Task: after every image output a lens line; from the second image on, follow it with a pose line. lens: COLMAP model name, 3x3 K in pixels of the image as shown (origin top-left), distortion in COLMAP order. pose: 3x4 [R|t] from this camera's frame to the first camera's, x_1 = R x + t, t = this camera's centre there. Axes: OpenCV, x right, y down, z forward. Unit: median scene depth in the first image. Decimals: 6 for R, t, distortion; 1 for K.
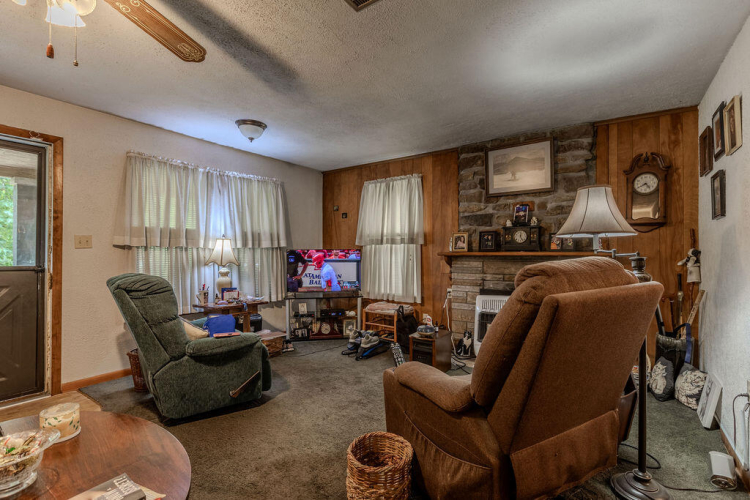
lens RADIAL K [[369.5, 0, 377.4], [0, 369.5, 254.9], [0, 0, 1]] dist [0.000305, 0.001934]
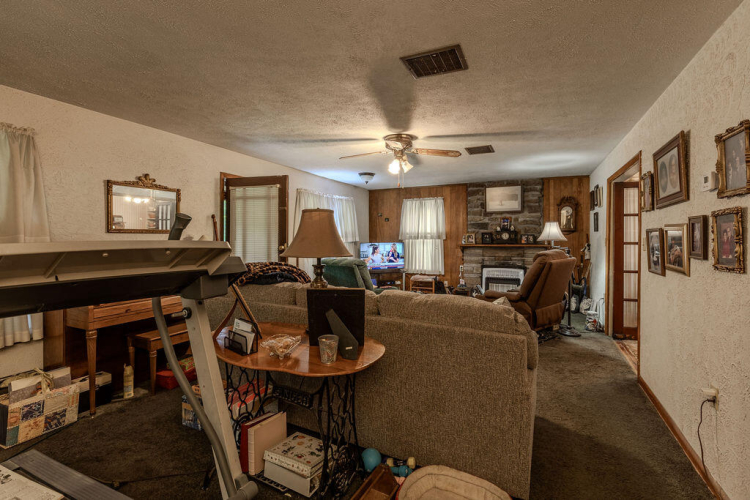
lens RADIAL K [[369.5, 0, 370.5], [0, 369.5, 243.1], [0, 0, 1]] dist [0.000305, 0.001934]
pose [[0.986720, -0.005669, 0.162333, -0.555749], [0.004475, 0.999960, 0.007718, -0.030876], [-0.162370, -0.006889, 0.986706, -0.688596]]
